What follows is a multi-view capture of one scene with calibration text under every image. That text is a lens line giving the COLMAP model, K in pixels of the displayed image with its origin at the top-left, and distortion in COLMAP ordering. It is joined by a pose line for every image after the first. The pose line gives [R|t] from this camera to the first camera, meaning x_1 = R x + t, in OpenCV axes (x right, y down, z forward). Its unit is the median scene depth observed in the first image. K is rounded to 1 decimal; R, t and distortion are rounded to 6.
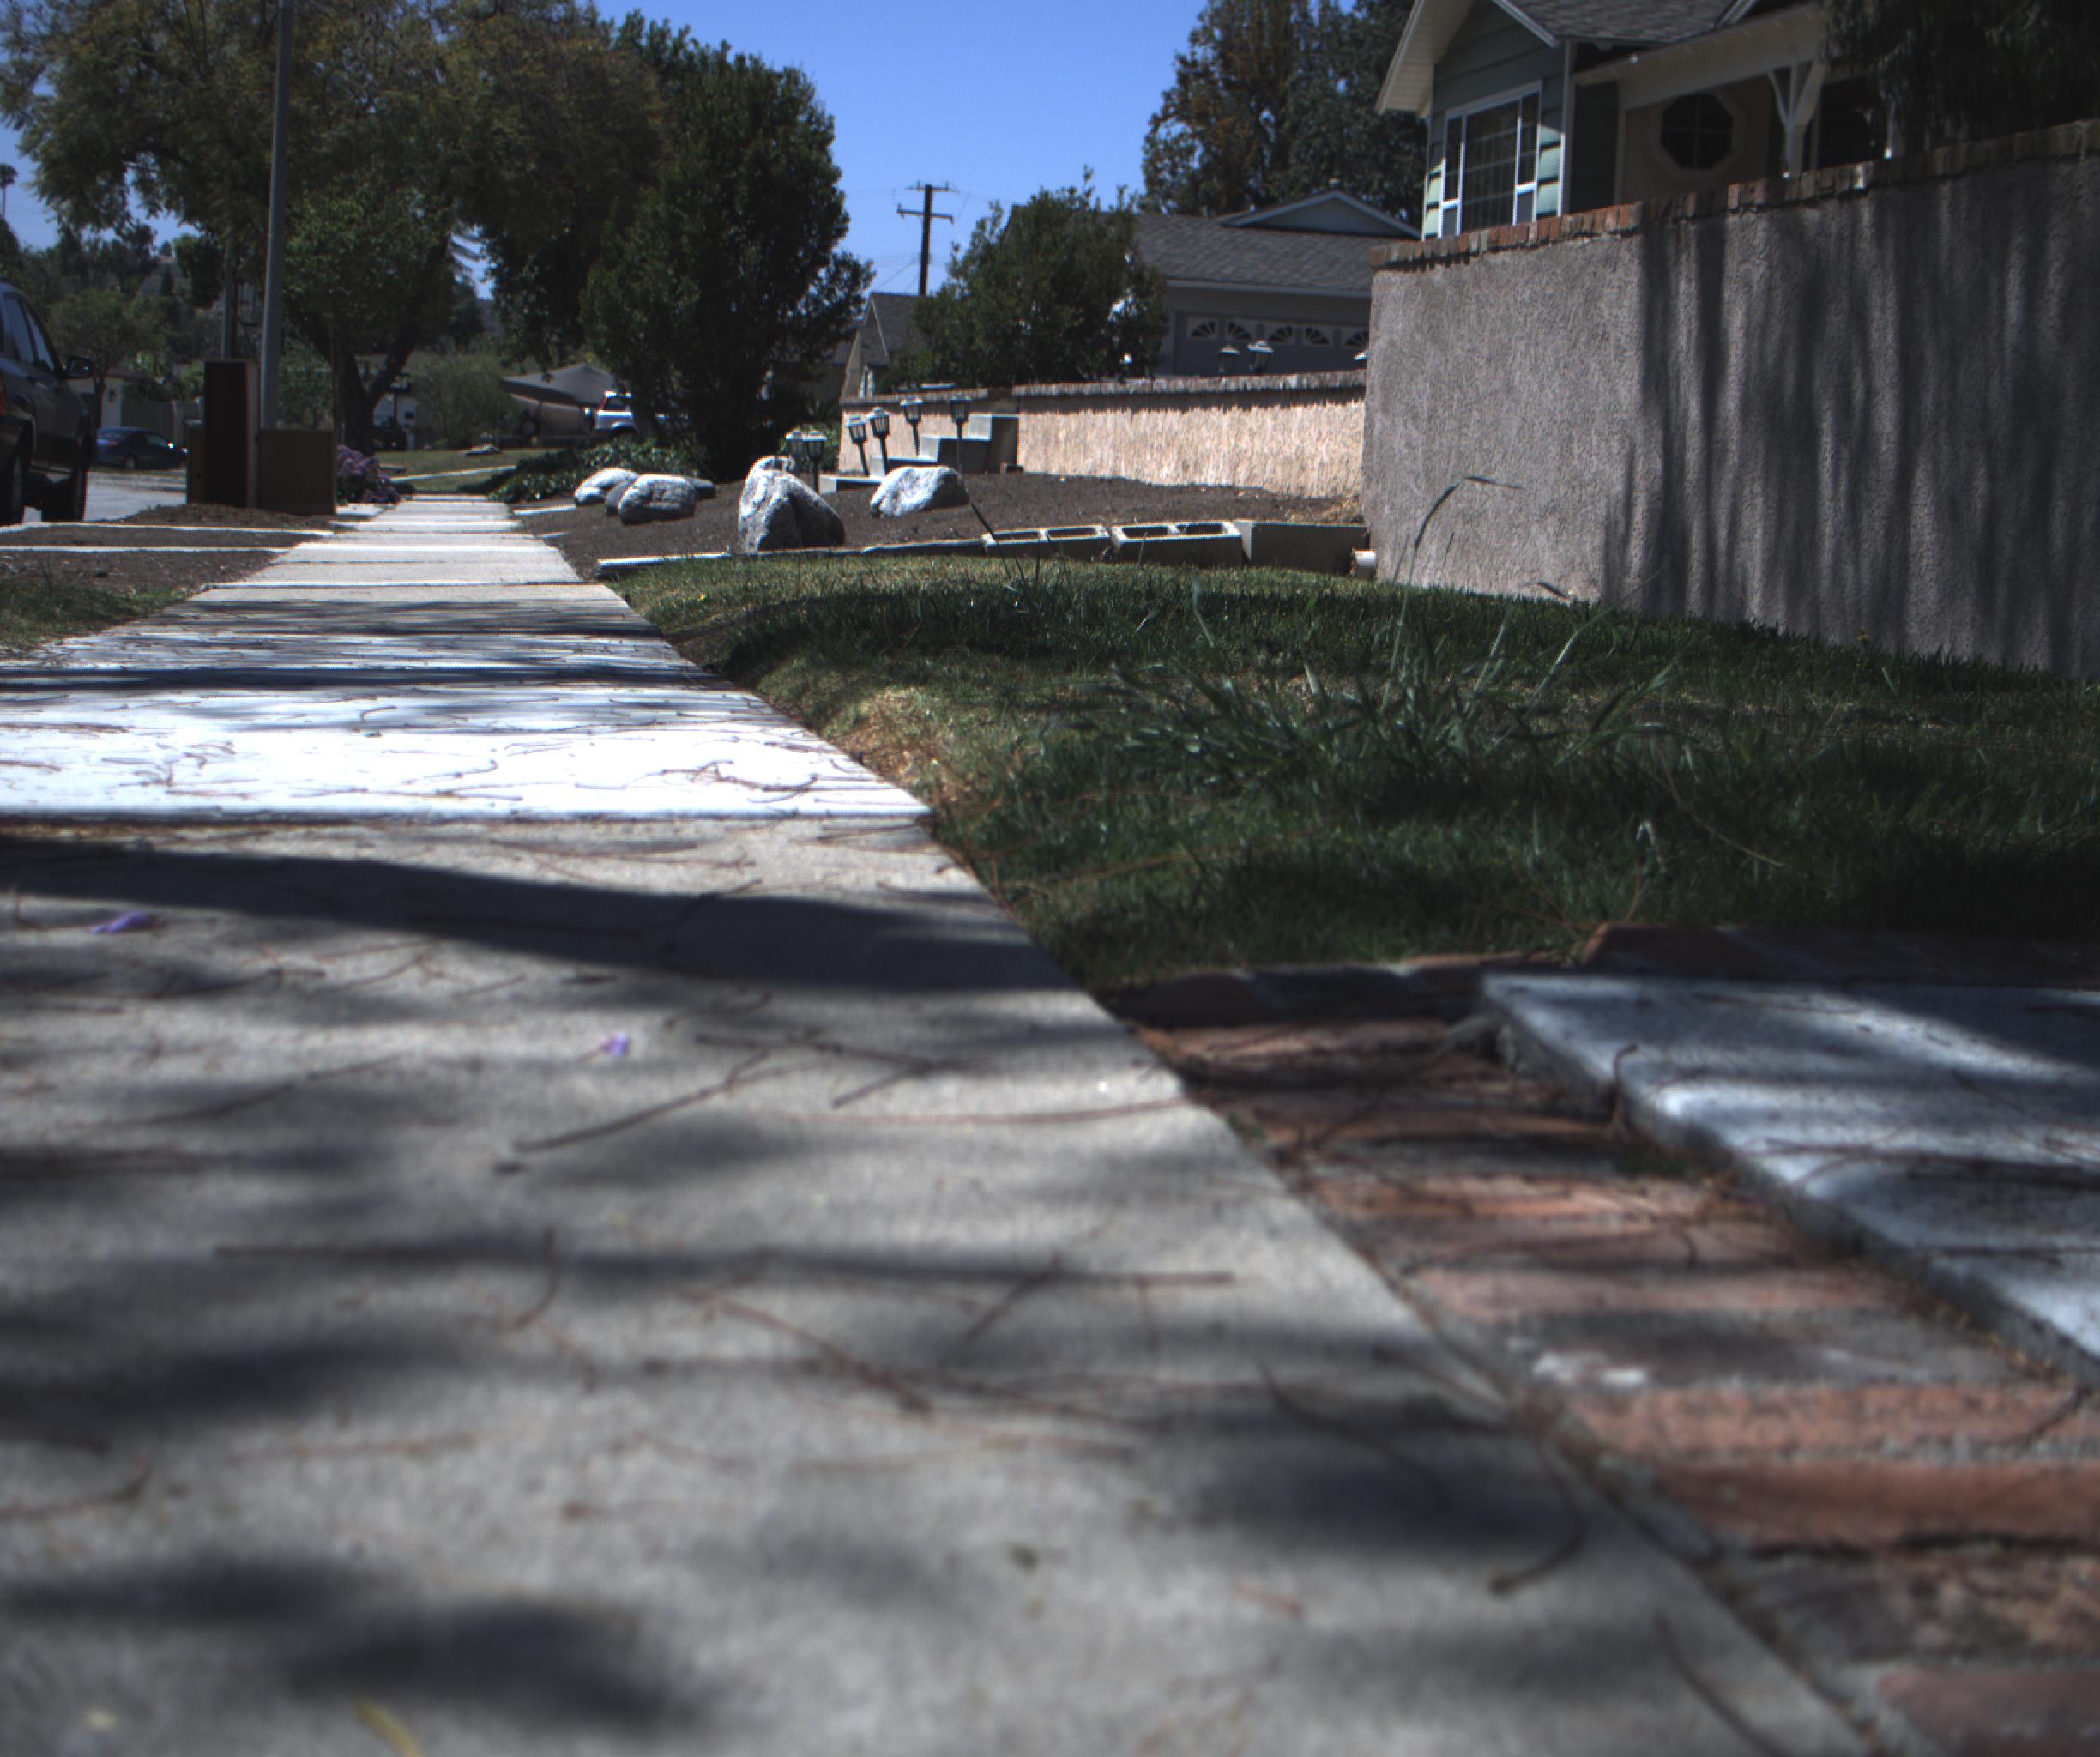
lens RADIAL K [[3920.9, 0, 1050.0], [0, 3920.9, 878.5], [0, 0, 1]] dist [-0.180202, 0.856528]
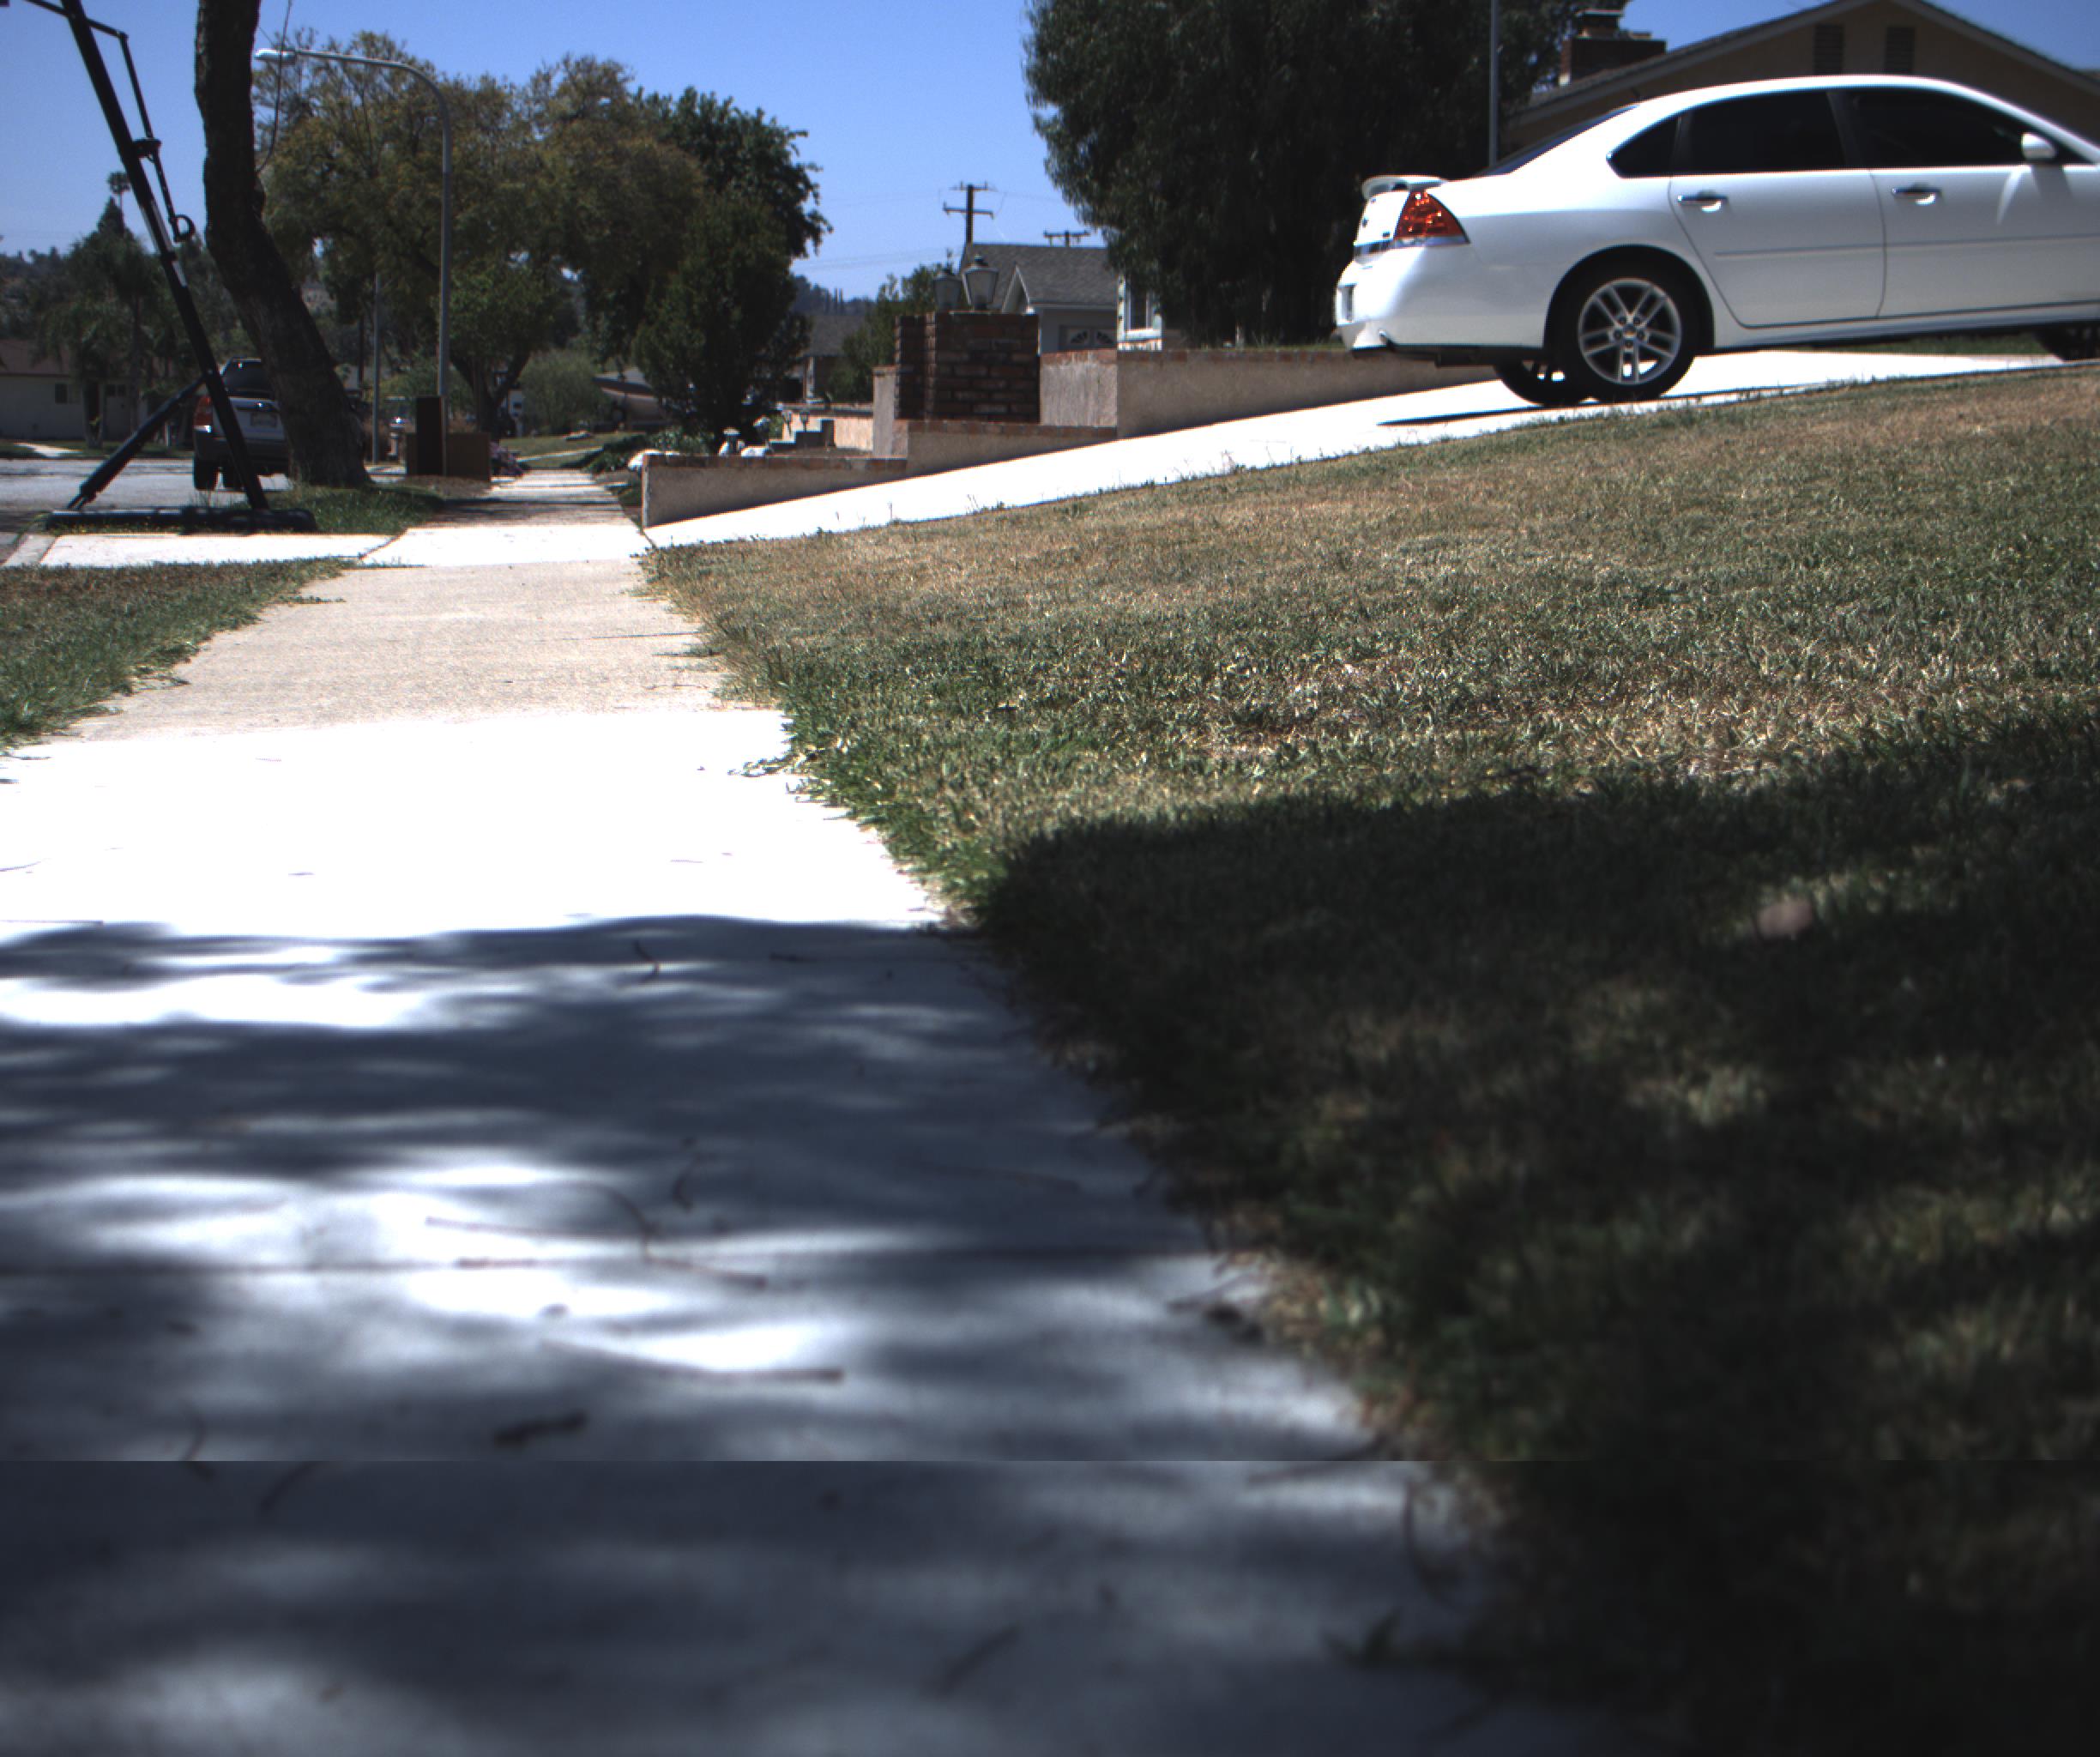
lens RADIAL K [[3926.3, 0, 1050.7], [0, 3926.3, 859.1], [0, 0, 1]] dist [-0.185271, 0.905940]
pose [[0.999188, -0.028044, -0.028913, 0.091097], [0.028162, 0.999597, 0.003690, 0.061679], [0.028798, -0.004502, 0.999575, -0.599119]]
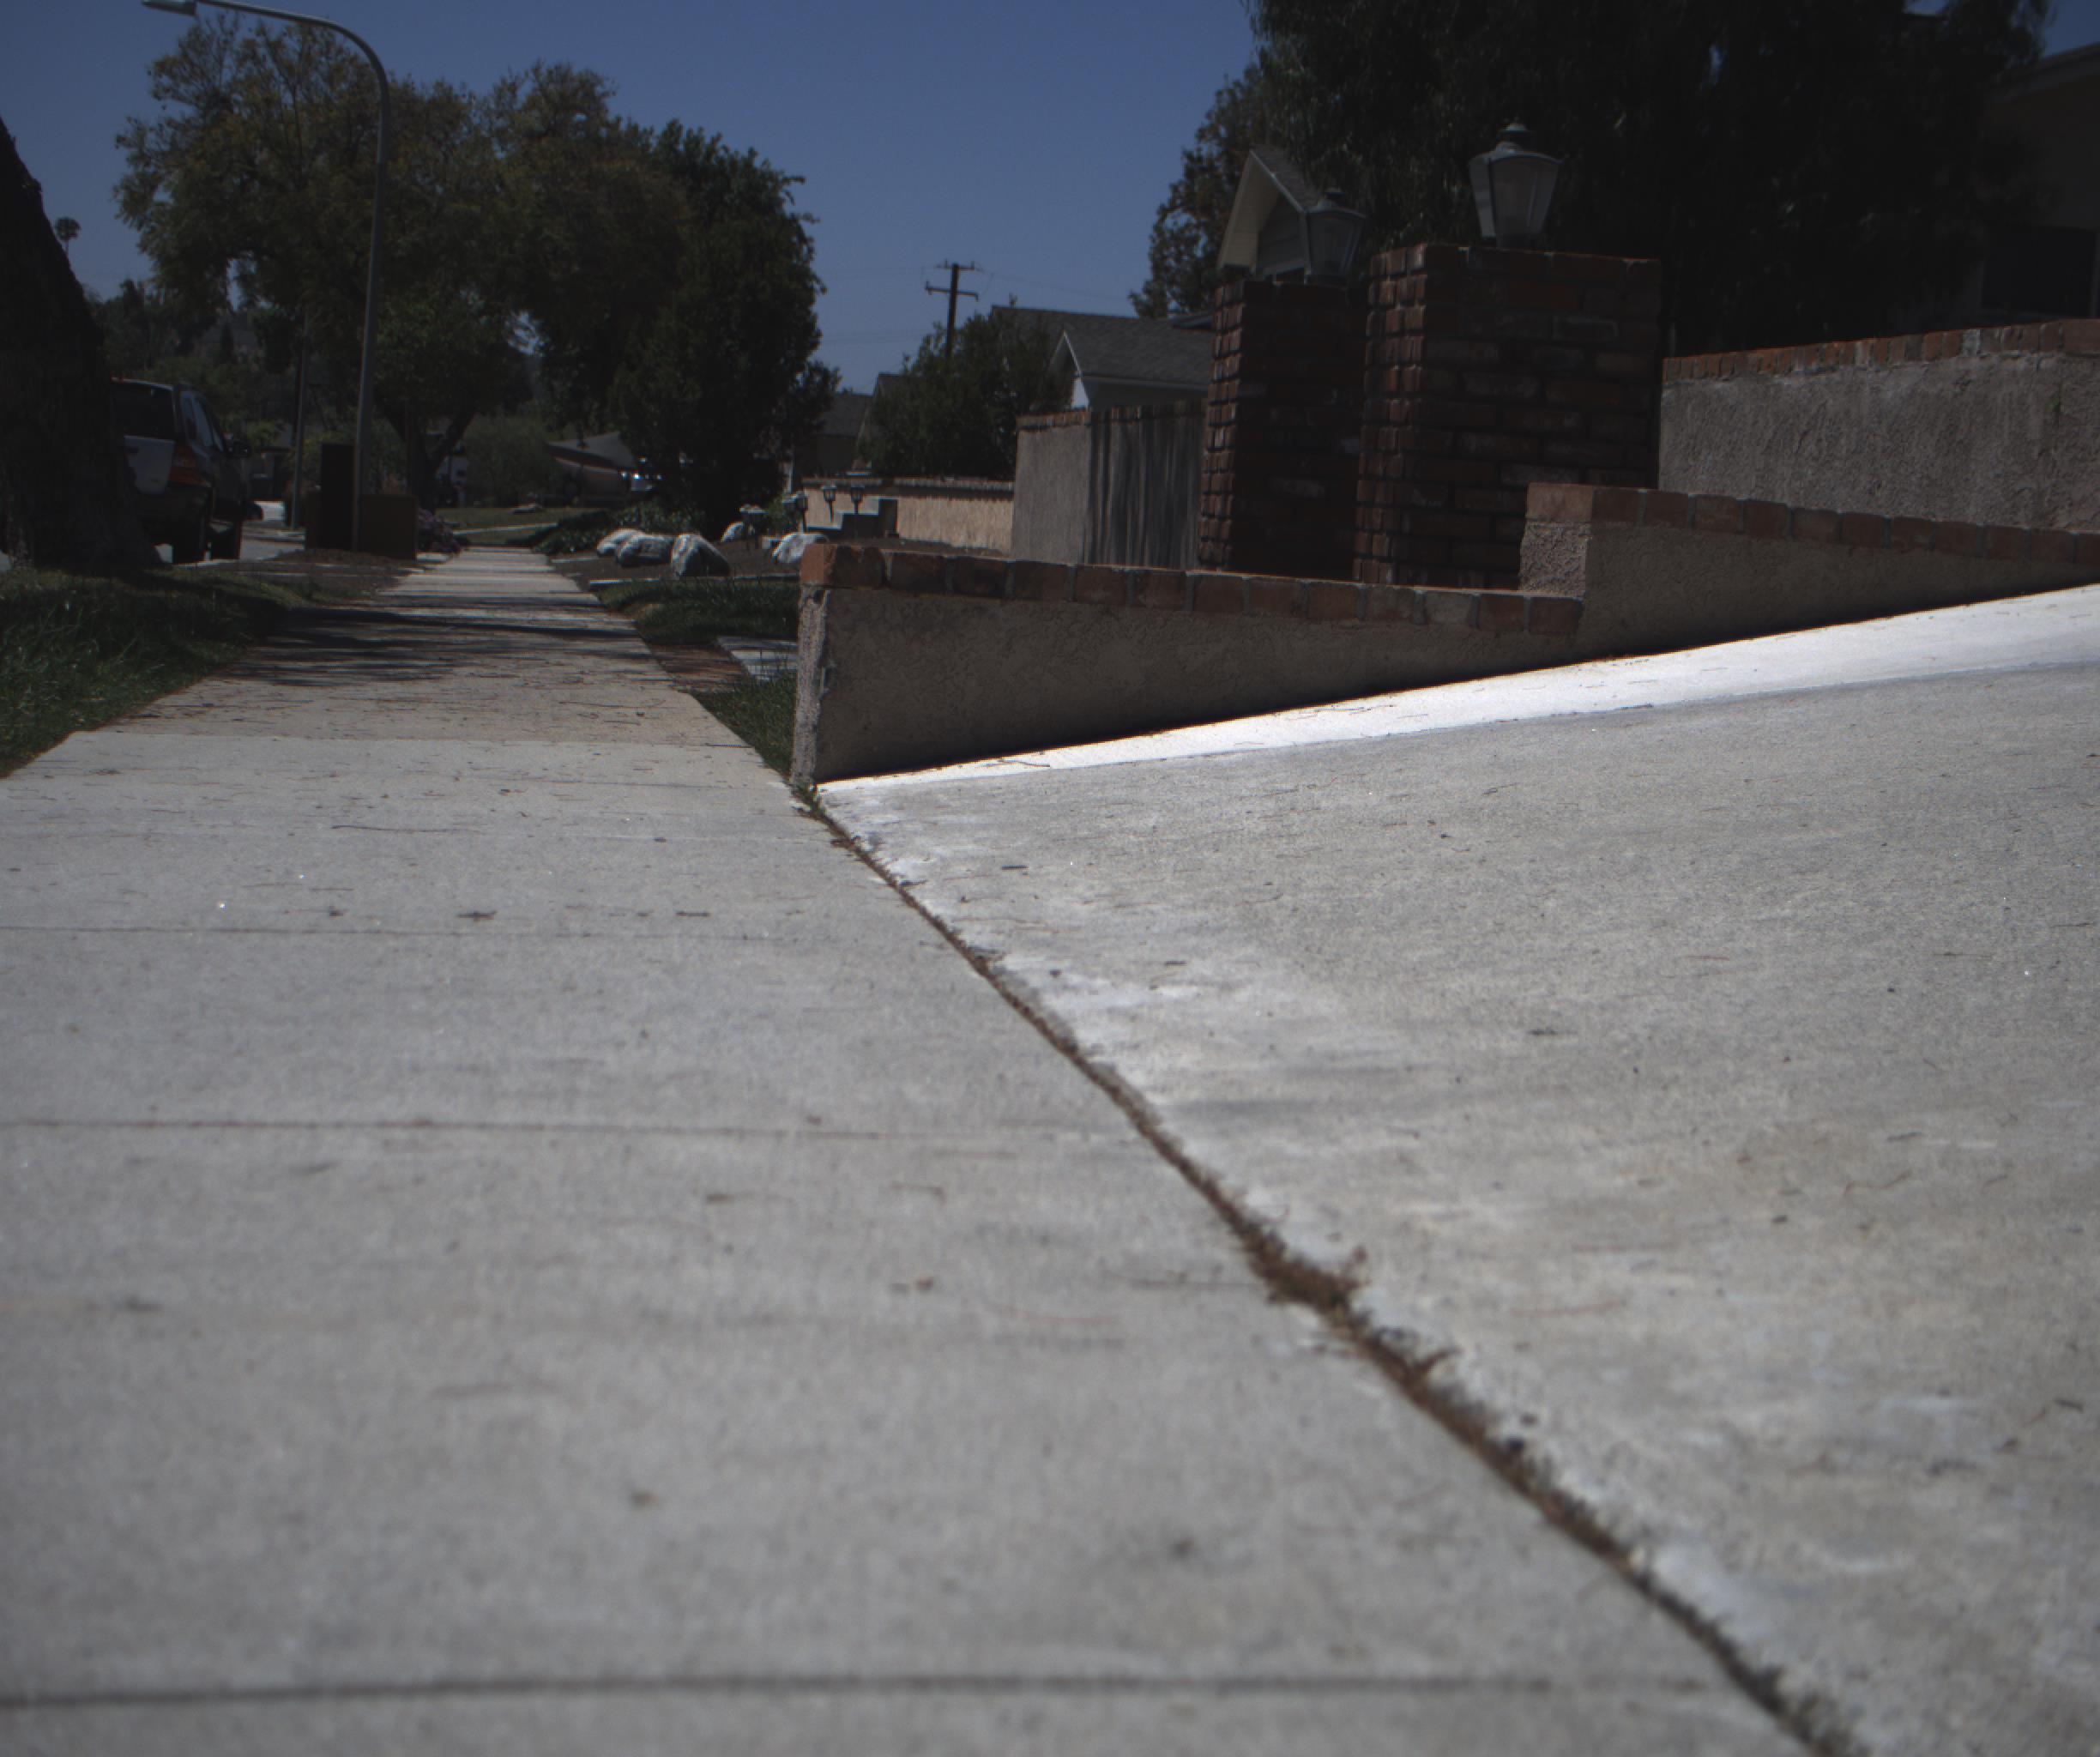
lens RADIAL K [[3926.3, 0, 1050.7], [0, 3926.3, 859.1], [0, 0, 1]] dist [-0.185271, 0.905940]
pose [[0.999771, 0.019080, -0.009678, 0.037888], [-0.019285, 0.999583, -0.021488, 0.026366], [0.009264, 0.021670, 0.999722, -0.260275]]
